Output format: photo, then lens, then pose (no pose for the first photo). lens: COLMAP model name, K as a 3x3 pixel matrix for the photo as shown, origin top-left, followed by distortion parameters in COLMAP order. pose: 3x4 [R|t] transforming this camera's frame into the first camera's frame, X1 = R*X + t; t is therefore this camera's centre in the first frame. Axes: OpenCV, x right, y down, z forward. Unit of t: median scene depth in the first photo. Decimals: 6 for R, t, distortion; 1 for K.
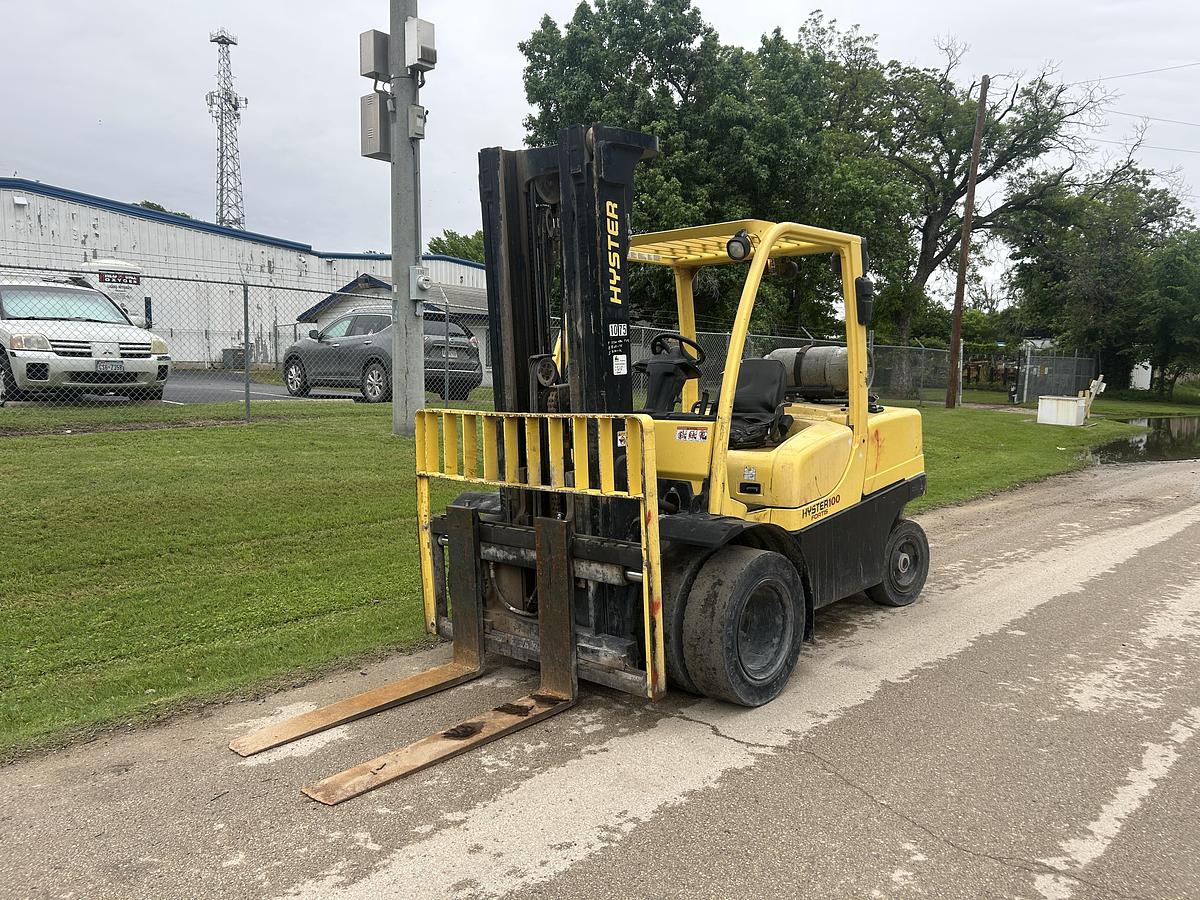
lens RADIAL K [[905.8, 0, 610.5], [0, 905.8, 452.6], [0, 0, 1]] dist [0.043718, -0.042753]
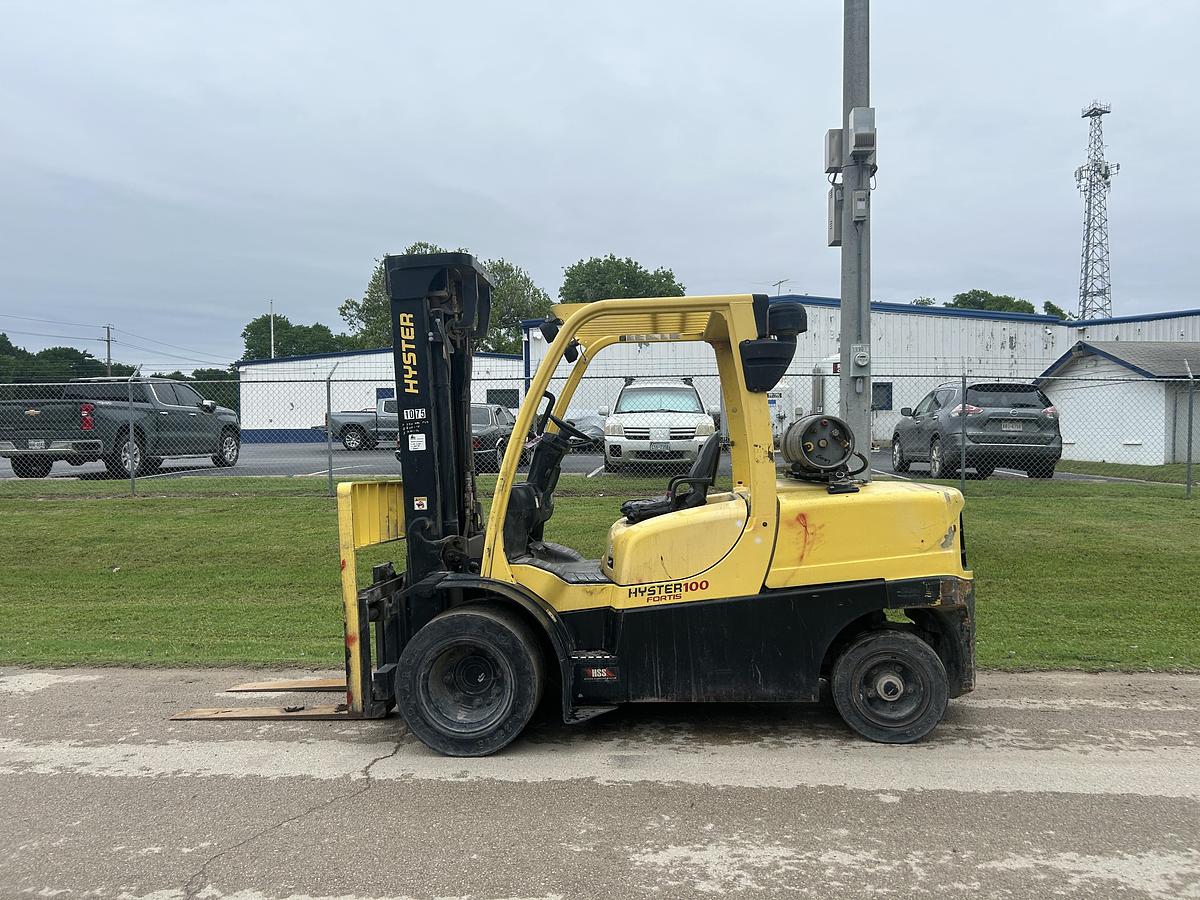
lens RADIAL K [[905.8, 0, 604.4], [0, 905.8, 460.0], [0, 0, 1]] dist [0.043718, -0.042753]
pose [[0.616675, 0.000019, -0.787218, 0.389866], [-0.059635, 0.997128, -0.046691, -0.011003], [0.784956, 0.075739, 0.614905, 0.155869]]
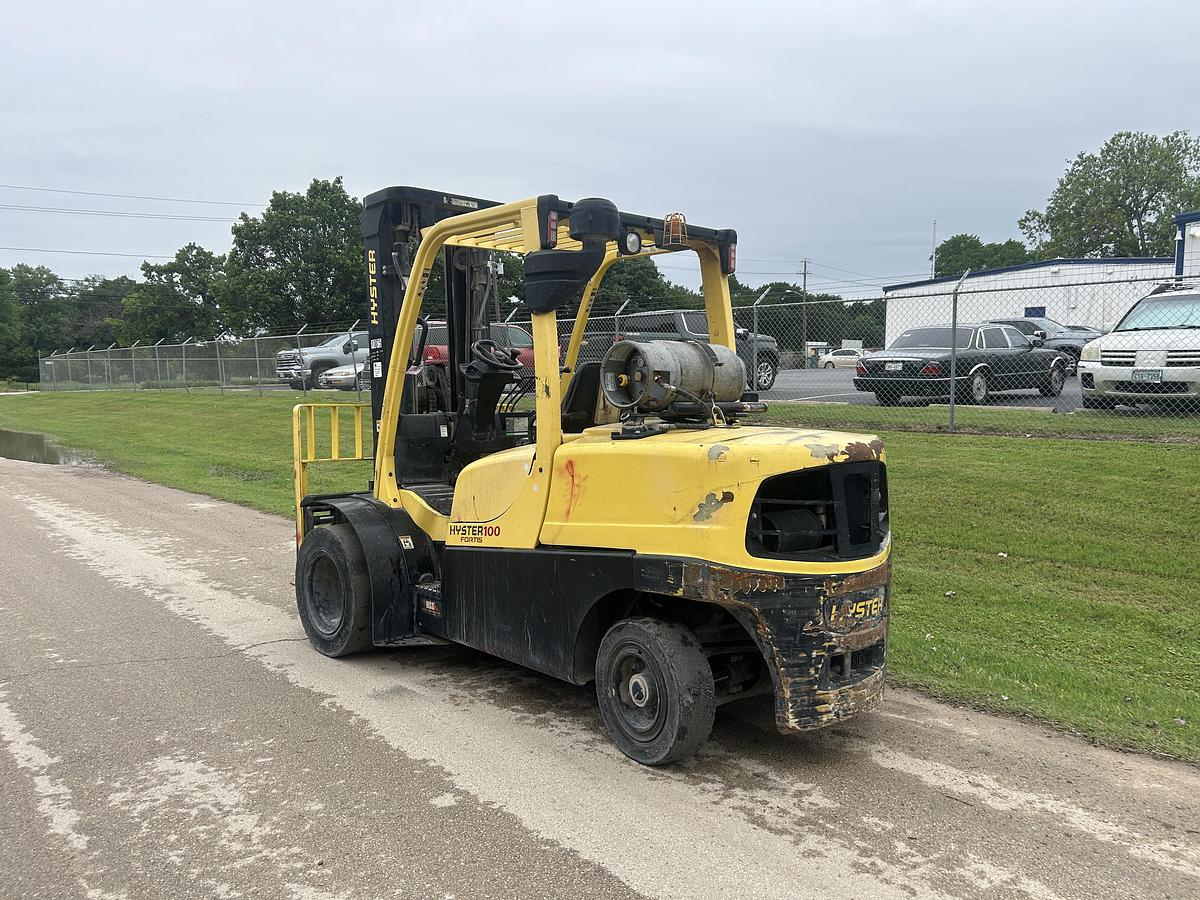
lens RADIAL K [[905.8, 0, 604.2], [0, 905.8, 457.2], [0, 0, 1]] dist [0.043718, -0.042753]
pose [[-0.087006, 0.085239, -0.992554, 0.453743], [-0.094549, 0.991129, 0.093405, -0.043631], [0.991711, 0.101972, -0.078175, 0.500545]]
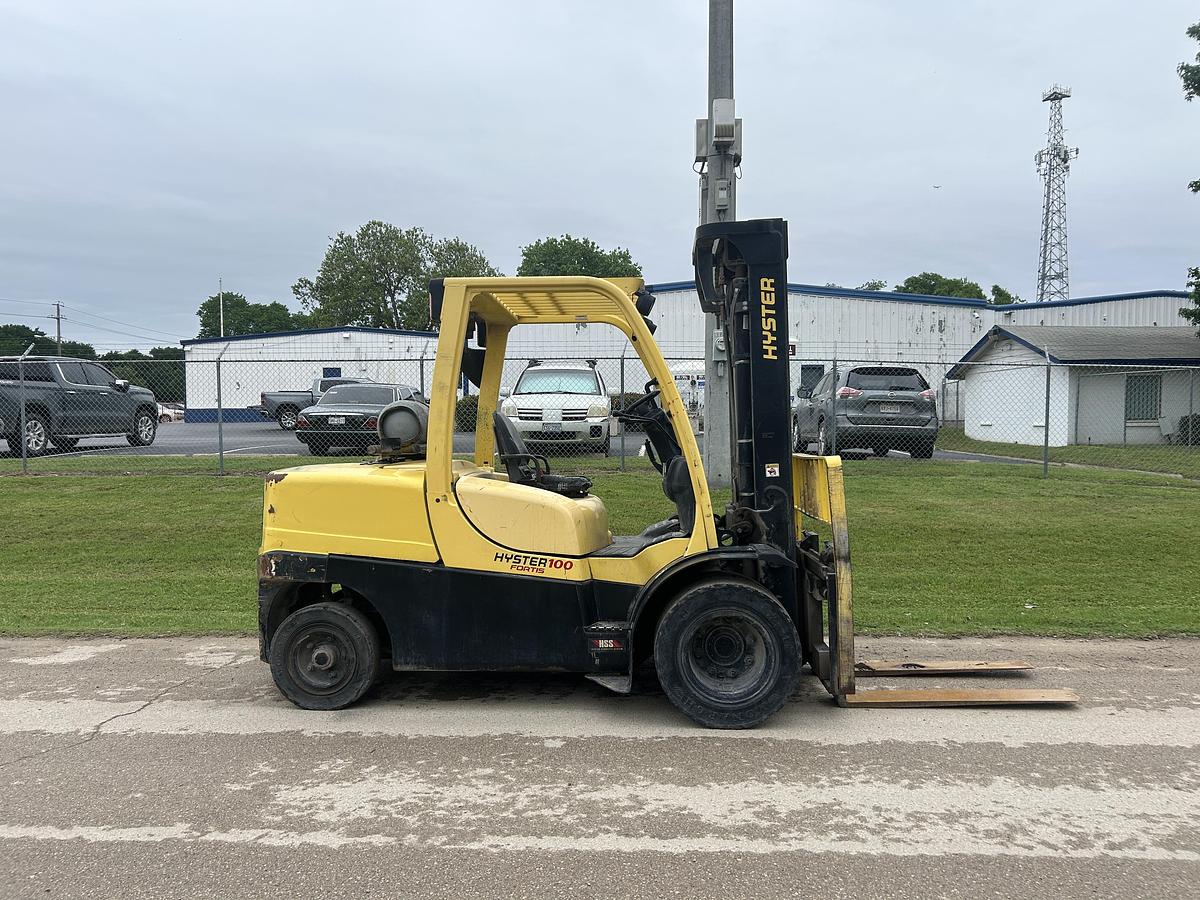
lens RADIAL K [[905.8, 0, 597.3], [0, 905.8, 458.5], [0, 0, 1]] dist [0.043718, -0.042753]
pose [[0.637682, 0.016719, -0.770119, 0.482829], [-0.060625, 0.997753, -0.028538, -0.015467], [0.767911, 0.064887, 0.637262, 0.220186]]
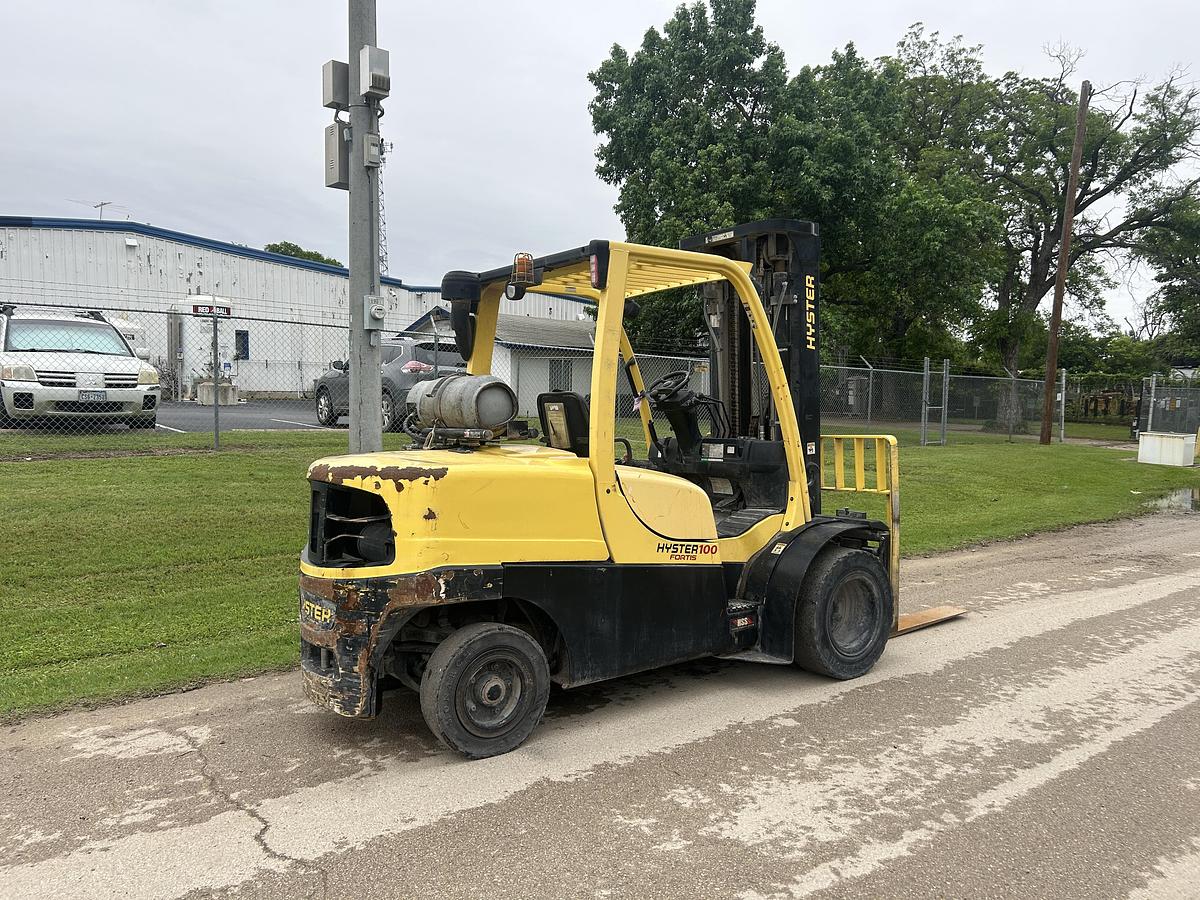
lens RADIAL K [[905.8, 0, 600.9], [0, 905.8, 462.3], [0, 0, 1]] dist [0.043718, -0.042753]
pose [[0.987424, 0.015144, -0.157369, 0.179779], [-0.018674, 0.999606, -0.020978, -0.008081], [0.156989, 0.023653, 0.987317, 0.066757]]
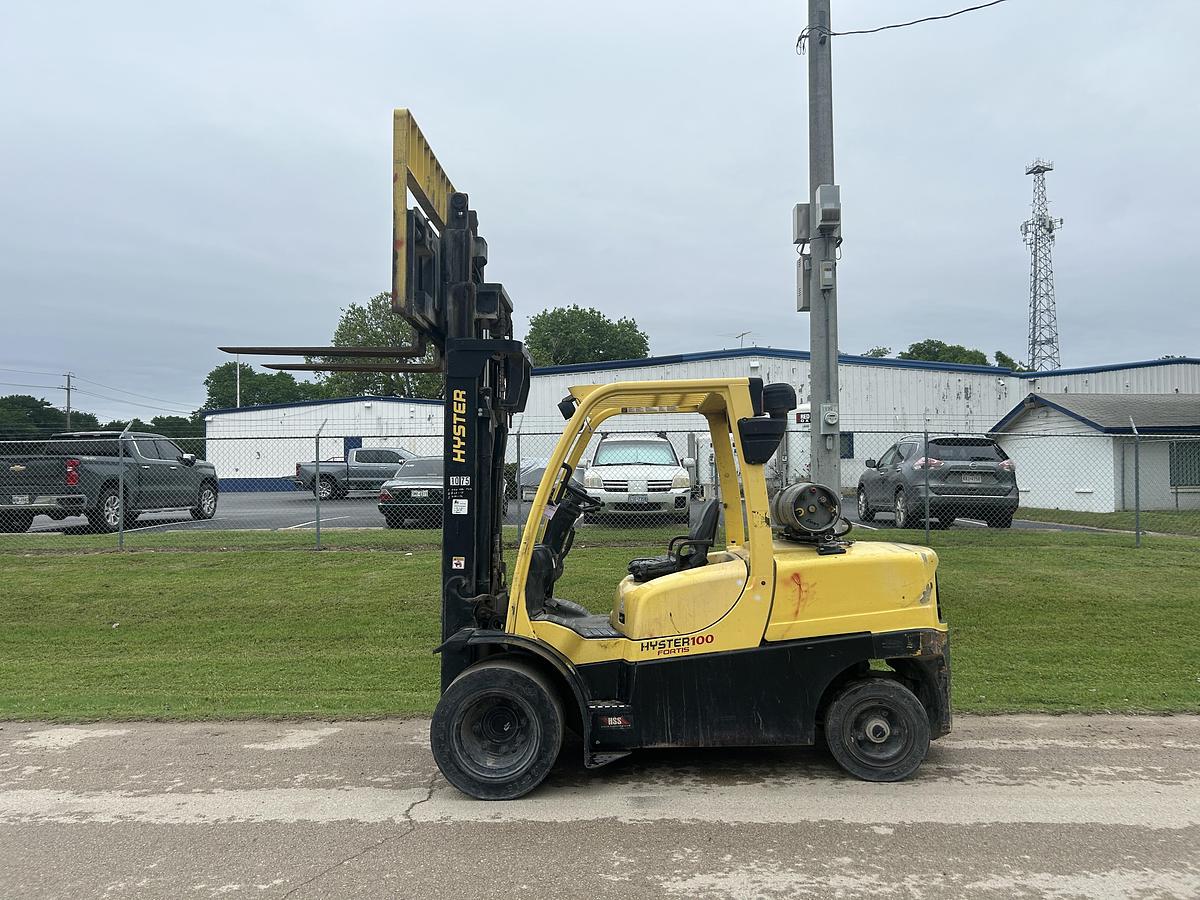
lens RADIAL K [[905.8, 0, 598.8], [0, 905.8, 456.5], [0, 0, 1]] dist [0.043718, -0.042753]
pose [[0.644278, -0.043966, -0.763526, 0.408773], [-0.053428, 0.993320, -0.102282, -0.017245], [0.762923, 0.106692, 0.637625, 0.108607]]
